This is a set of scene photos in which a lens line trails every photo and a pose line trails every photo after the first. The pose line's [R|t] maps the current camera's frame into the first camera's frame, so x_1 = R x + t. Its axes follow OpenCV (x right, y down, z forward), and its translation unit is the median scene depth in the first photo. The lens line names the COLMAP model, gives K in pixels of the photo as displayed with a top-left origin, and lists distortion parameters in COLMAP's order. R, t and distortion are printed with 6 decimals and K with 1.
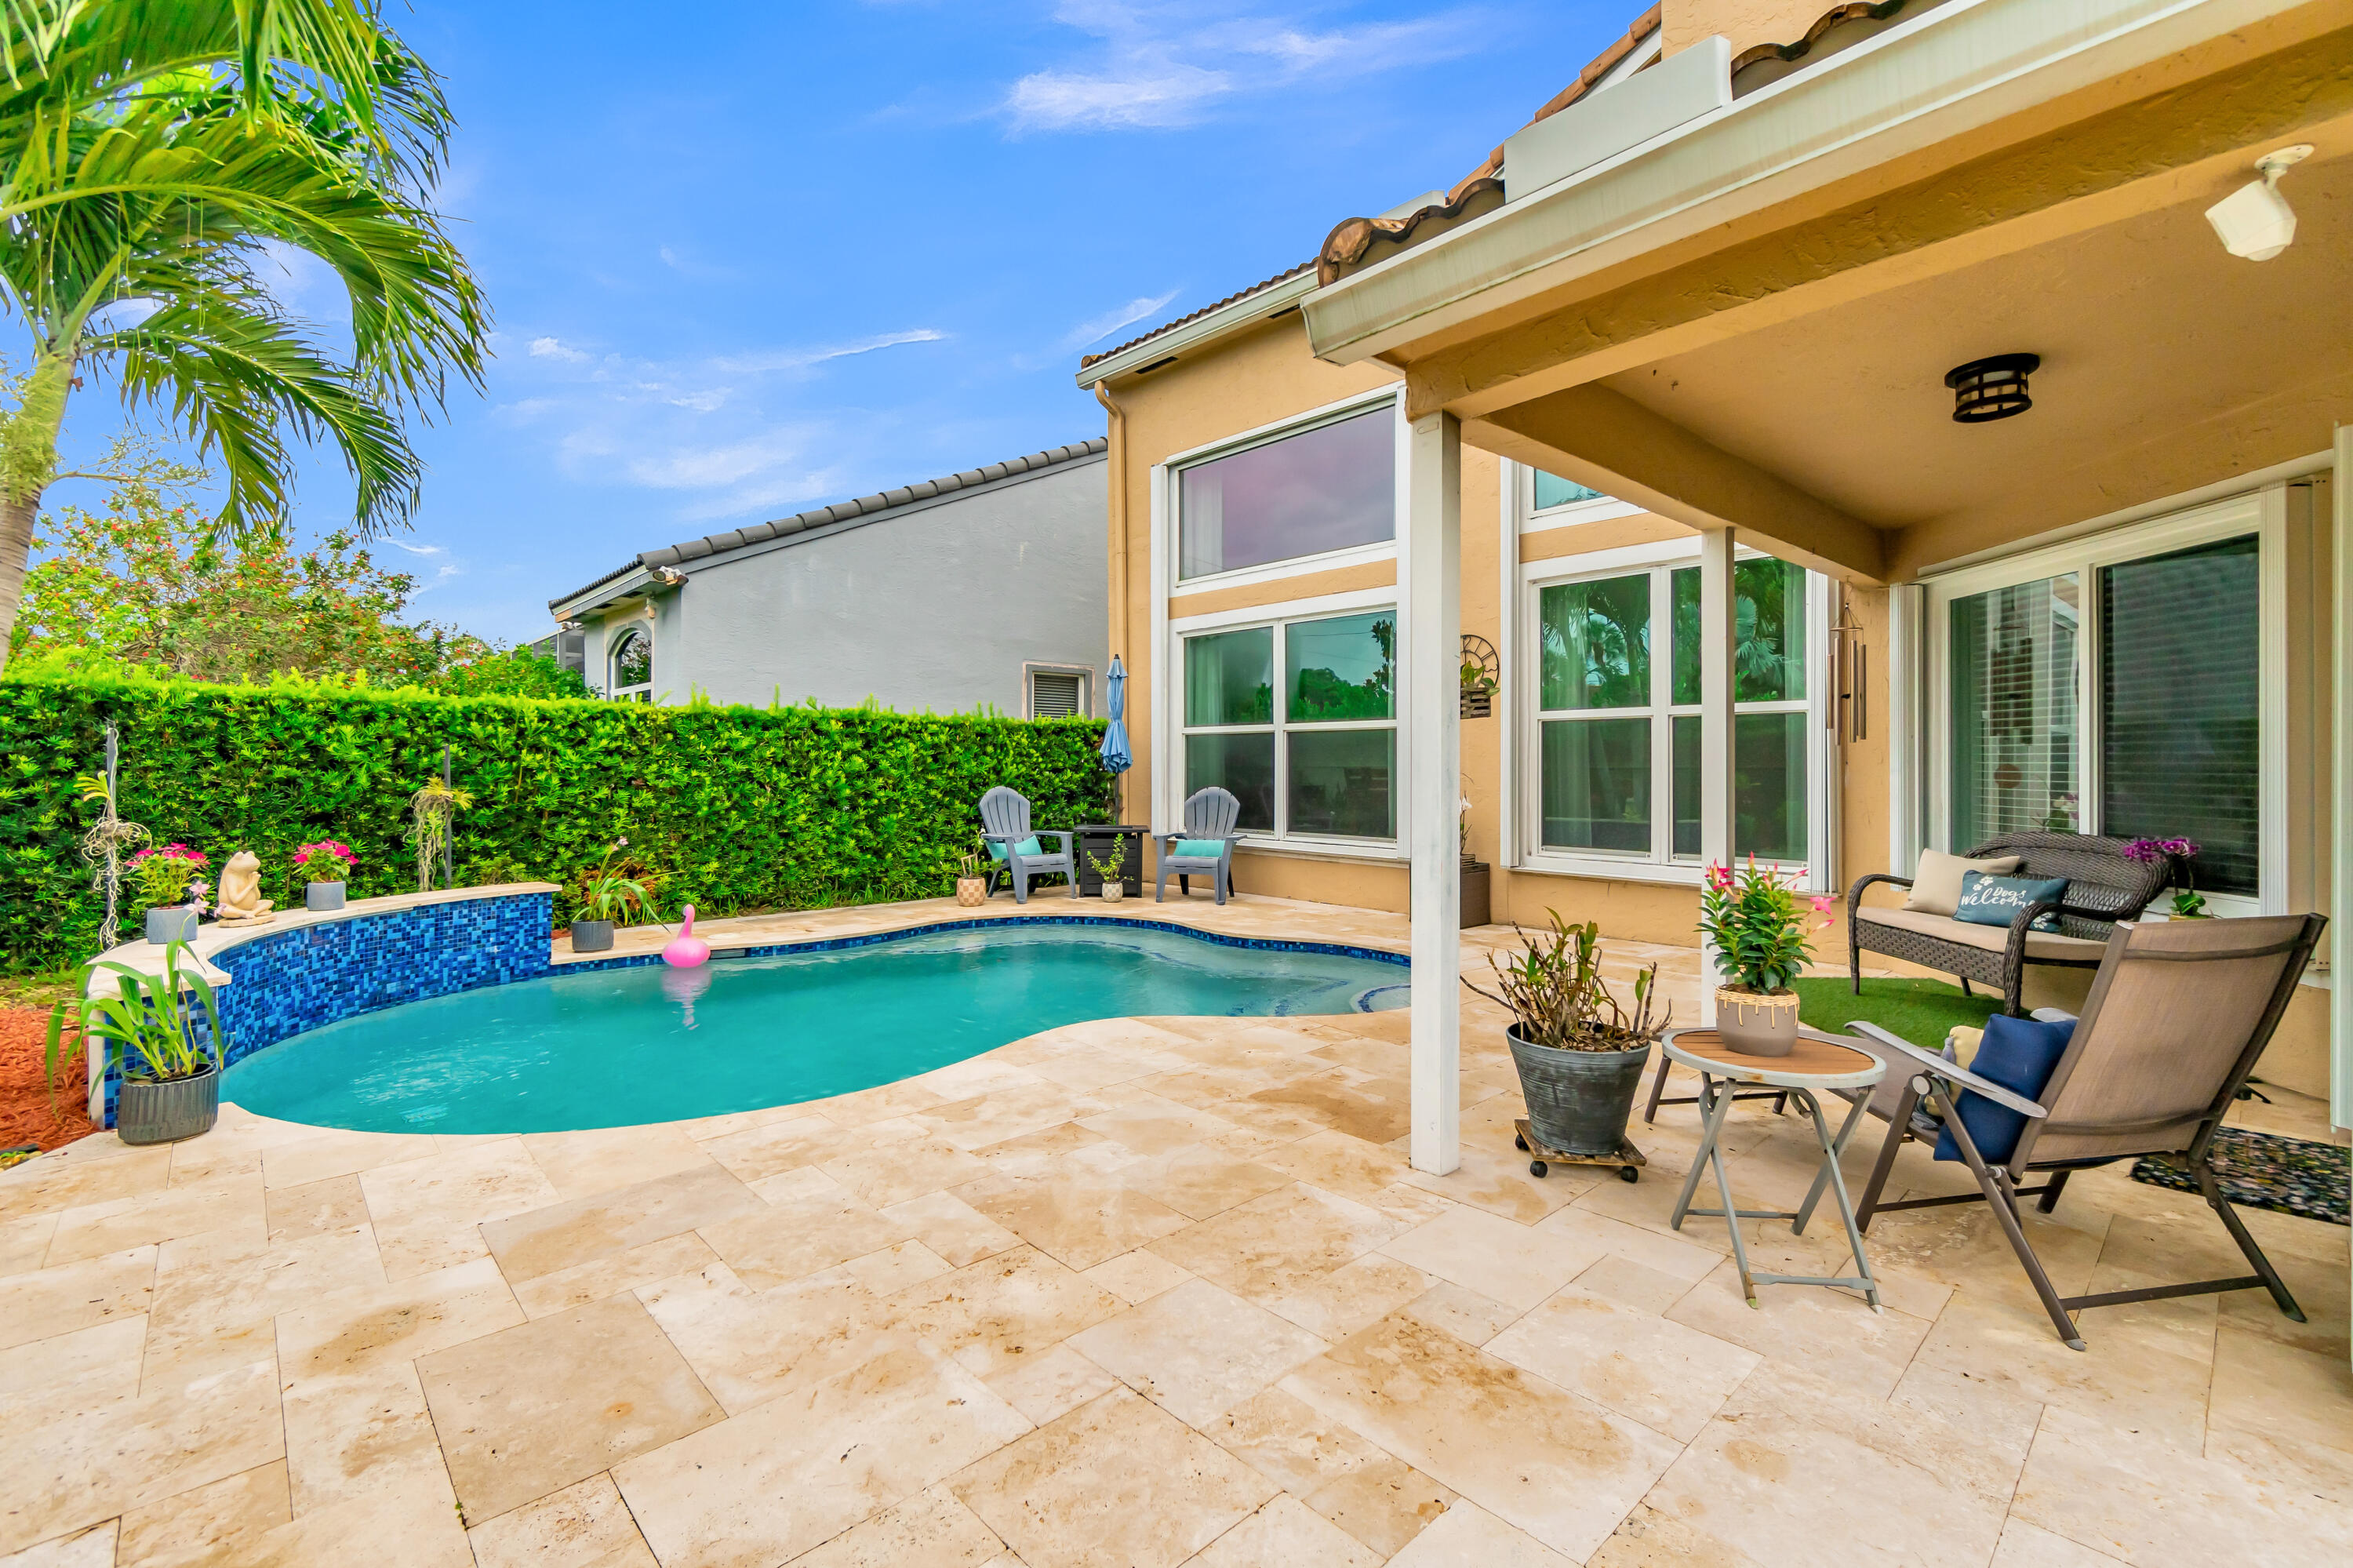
lens RADIAL K [[1020.4, 0, 1153.1], [0, 1020.4, 751.3], [0, 0, 1]] dist [-0.008960, 0.001788]
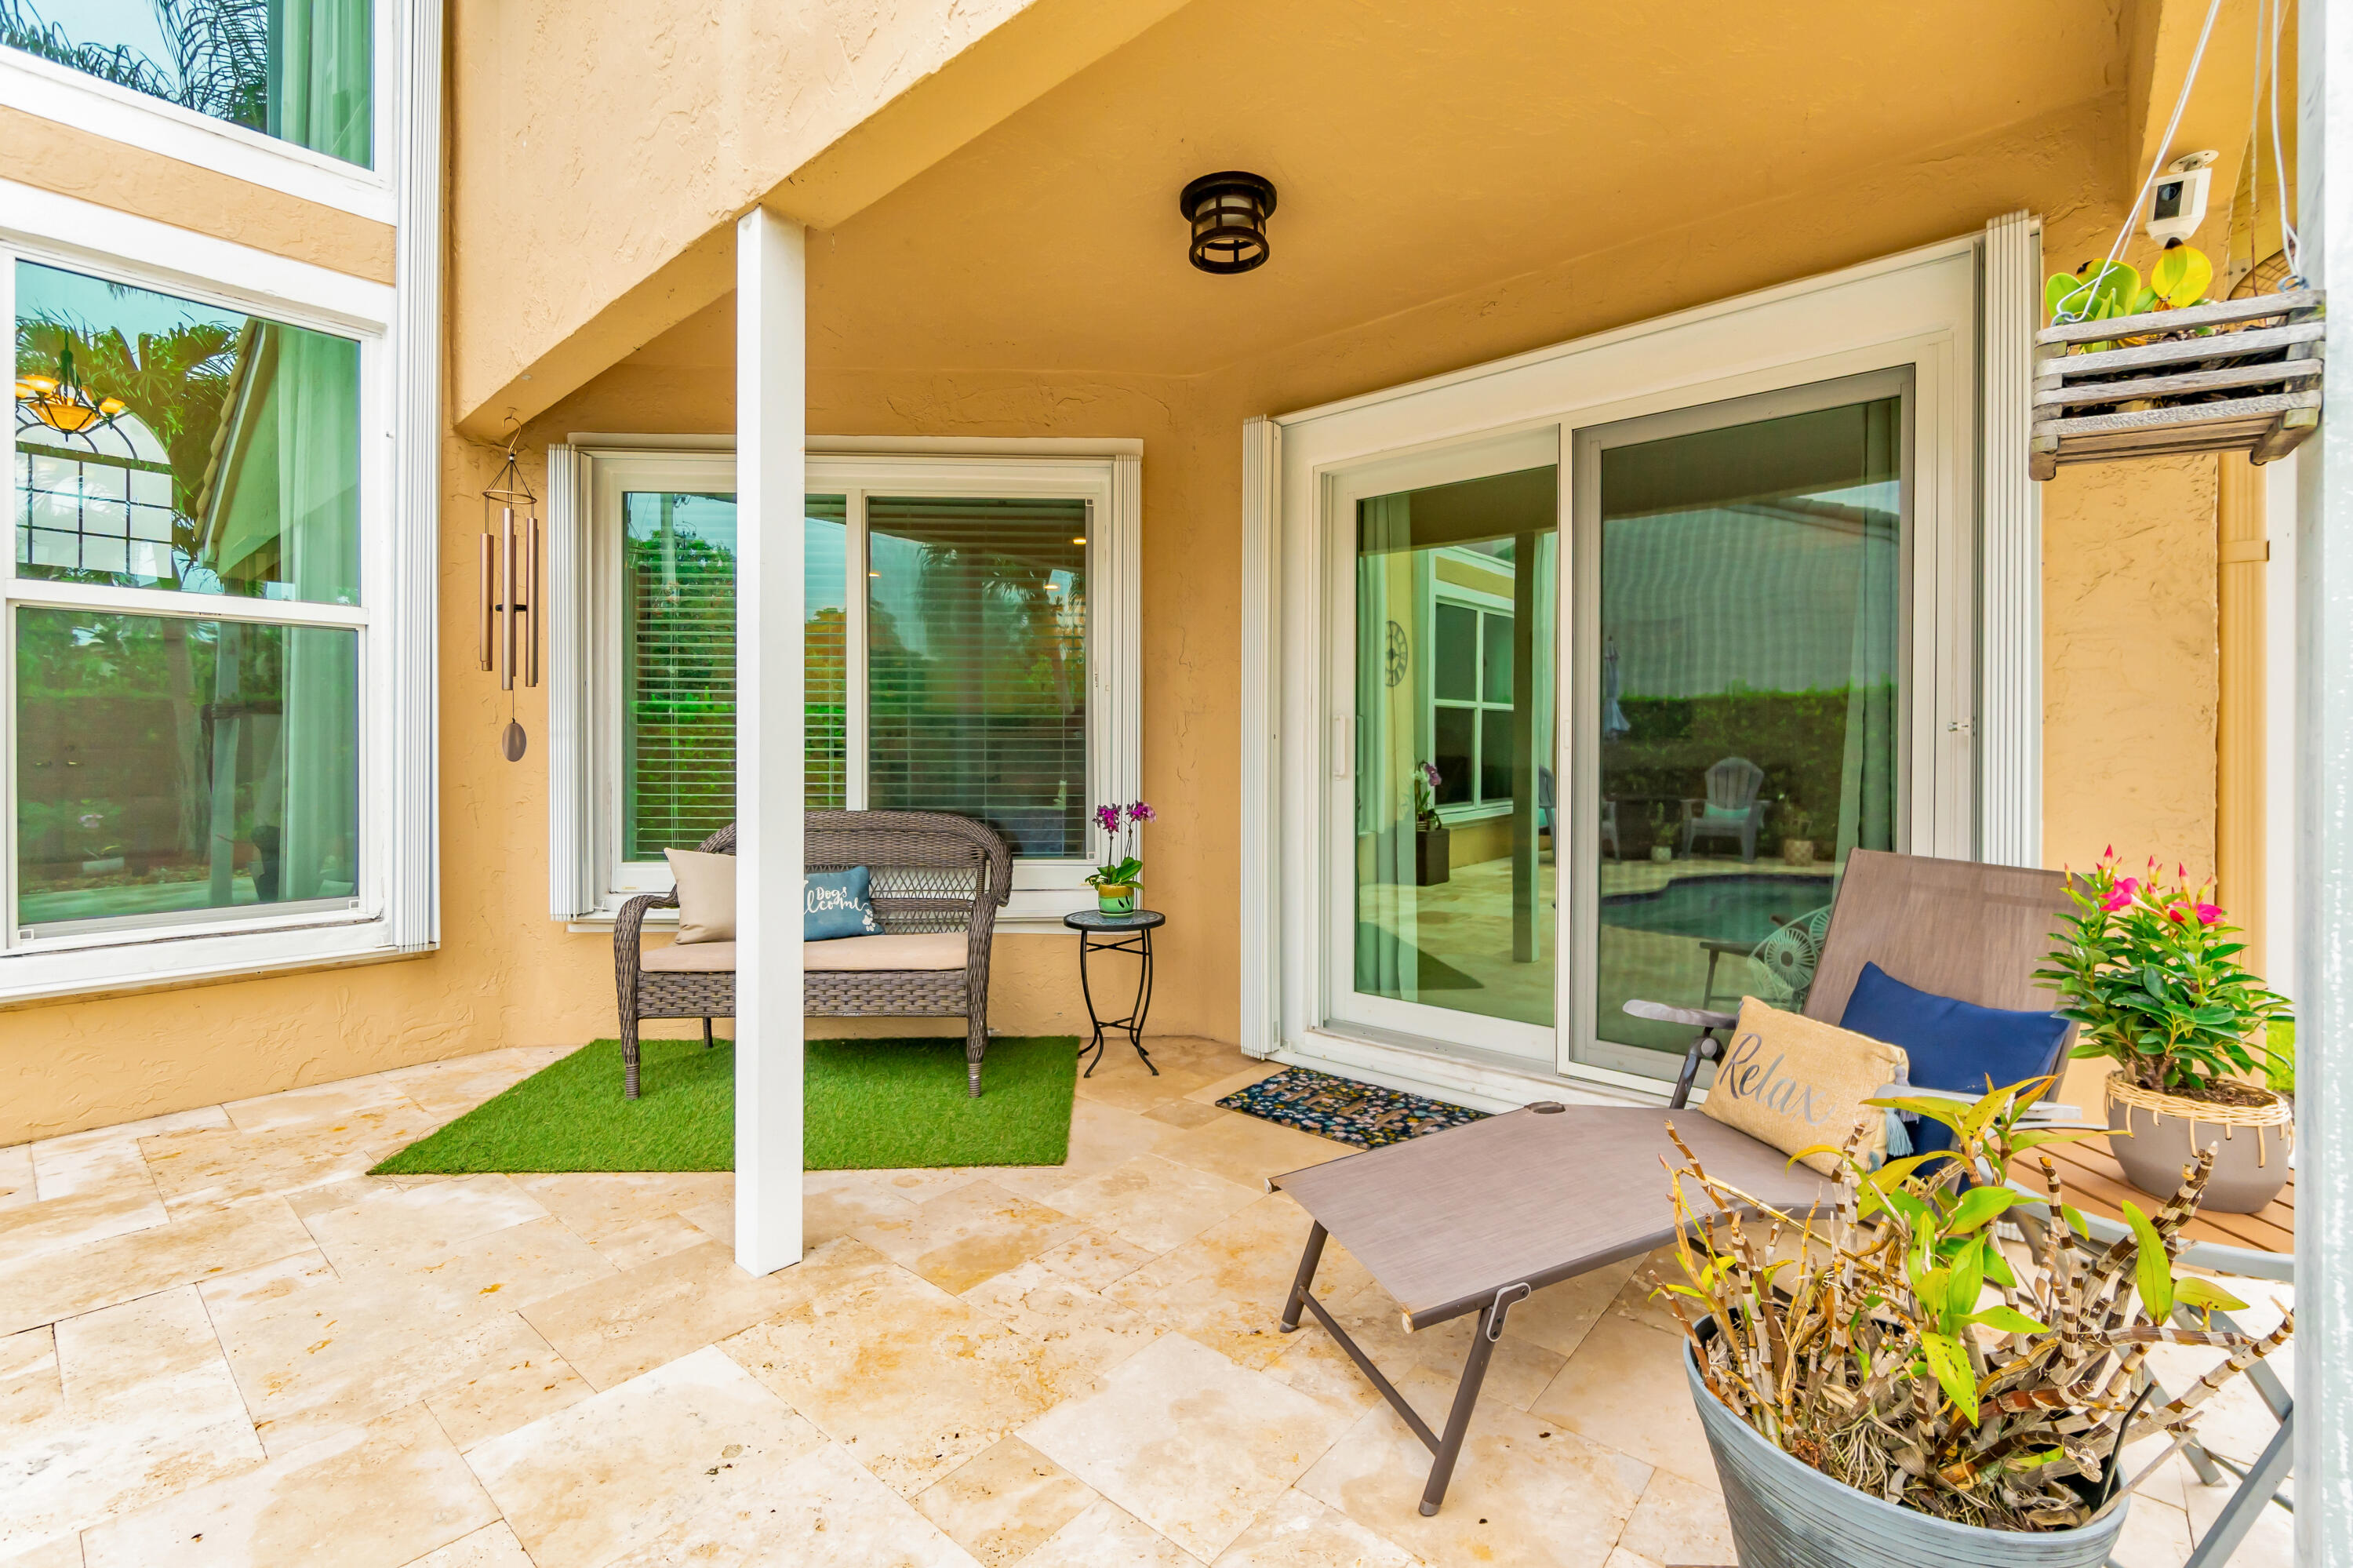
lens RADIAL K [[1020.4, 0, 1152.3], [0, 1020.4, 747.6], [0, 0, 1]] dist [-0.008960, 0.001788]
pose [[-0.110045, 0.003727, 0.993920, 0.043638], [-0.018235, 0.999817, -0.005768, 0.024351], [-0.993759, -0.018759, -0.109957, 0.687337]]
